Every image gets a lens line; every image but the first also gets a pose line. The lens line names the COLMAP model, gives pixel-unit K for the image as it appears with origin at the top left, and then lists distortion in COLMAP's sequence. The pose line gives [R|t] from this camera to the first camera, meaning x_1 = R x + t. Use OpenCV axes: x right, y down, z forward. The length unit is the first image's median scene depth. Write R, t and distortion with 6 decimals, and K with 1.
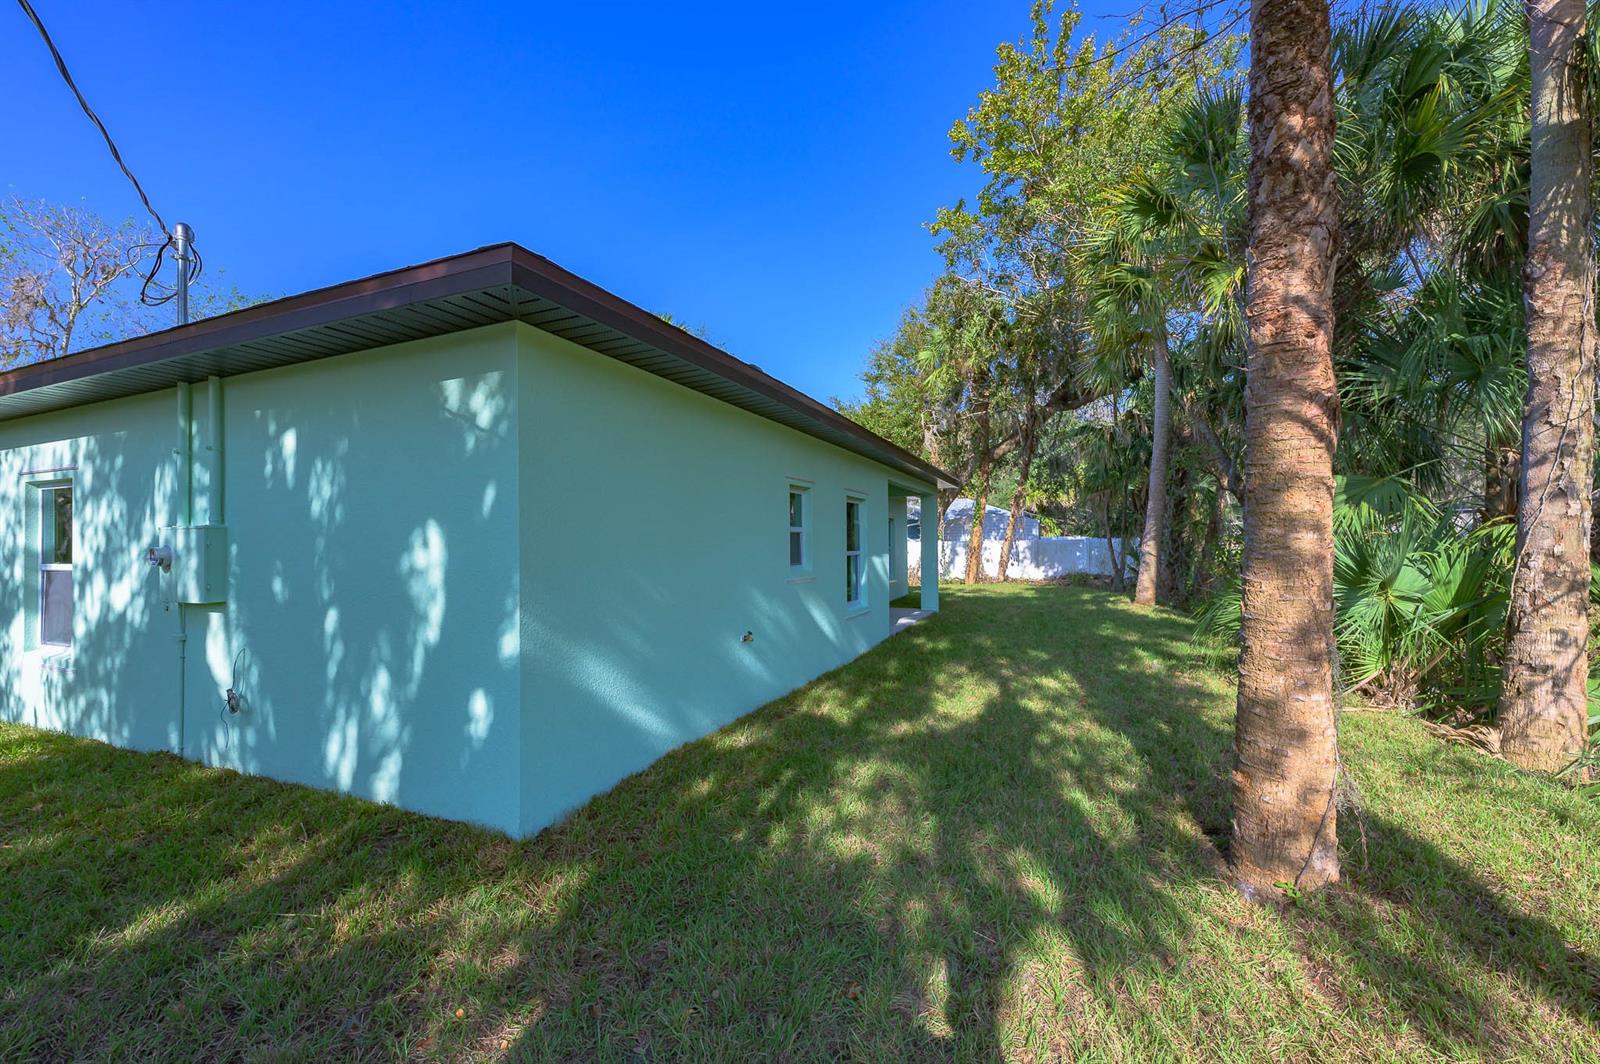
lens RADIAL K [[635.0, 0, 799.9], [0, 635.0, 531.1], [0, 0, 1]] dist [0.001434, 0.000060]
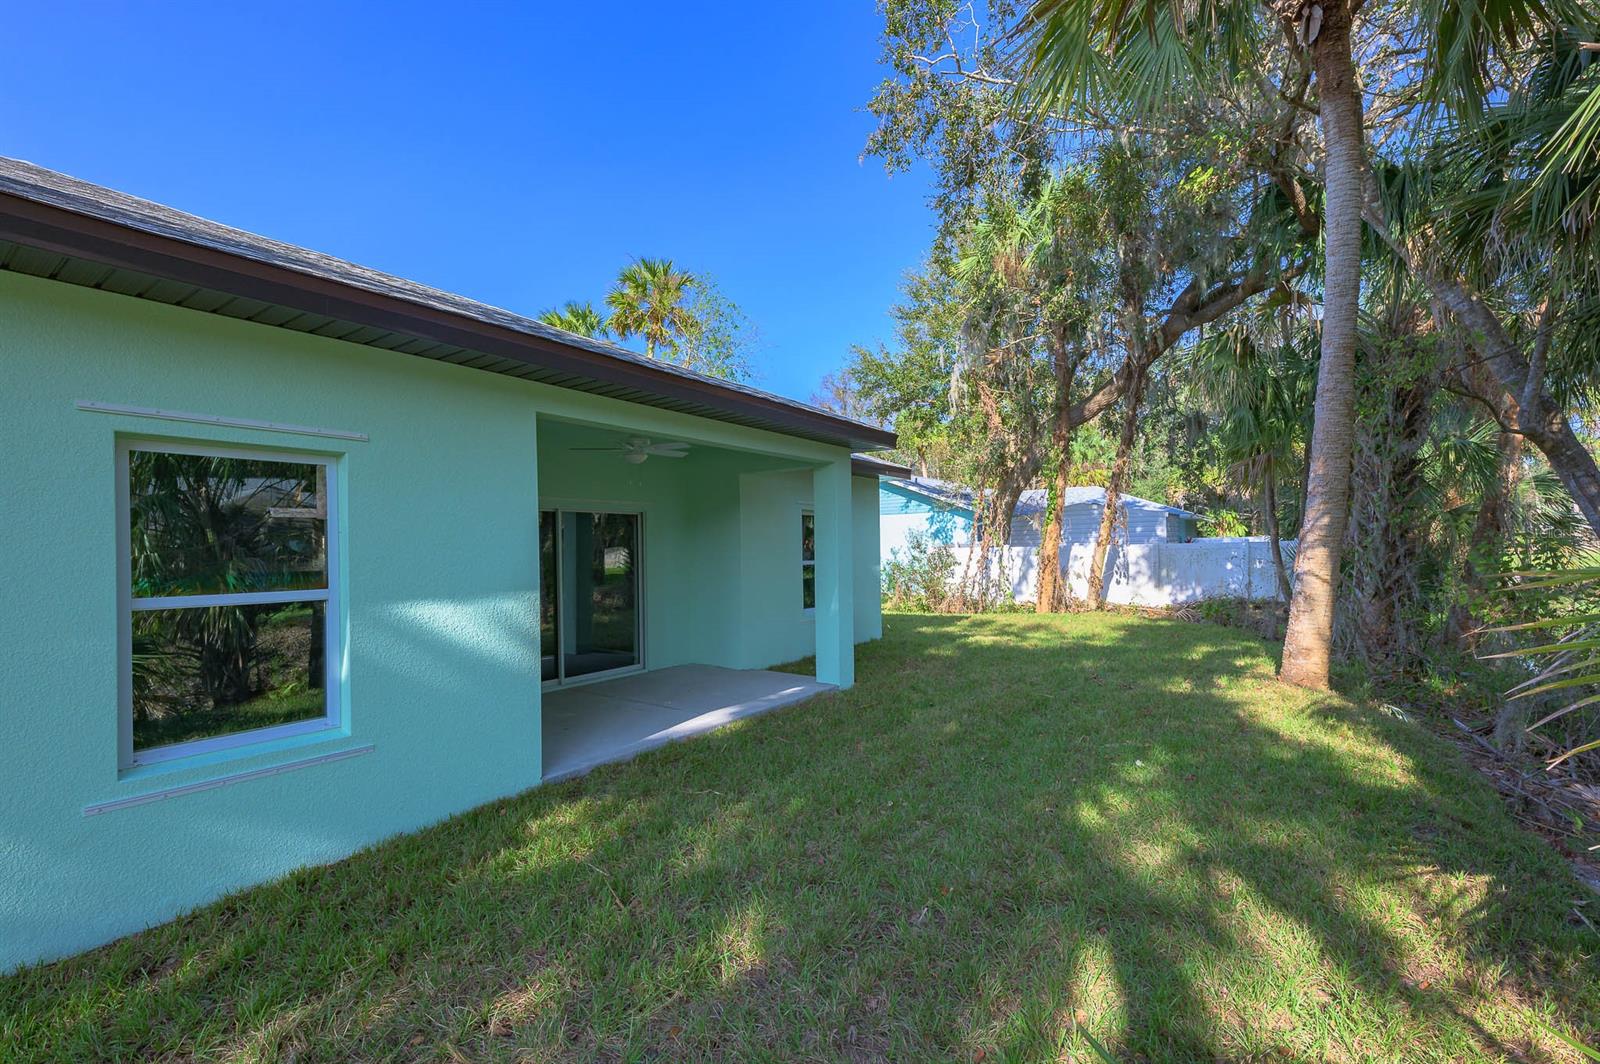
lens RADIAL K [[684.2, 0, 797.4], [0, 684.2, 541.7], [0, 0, 1]] dist [-0.003774, -0.000501]
pose [[0.973213, -0.009006, -0.229730, 0.183734], [0.011670, 0.999879, 0.010241, 0.000816], [0.229610, -0.012648, 0.973201, 0.264855]]
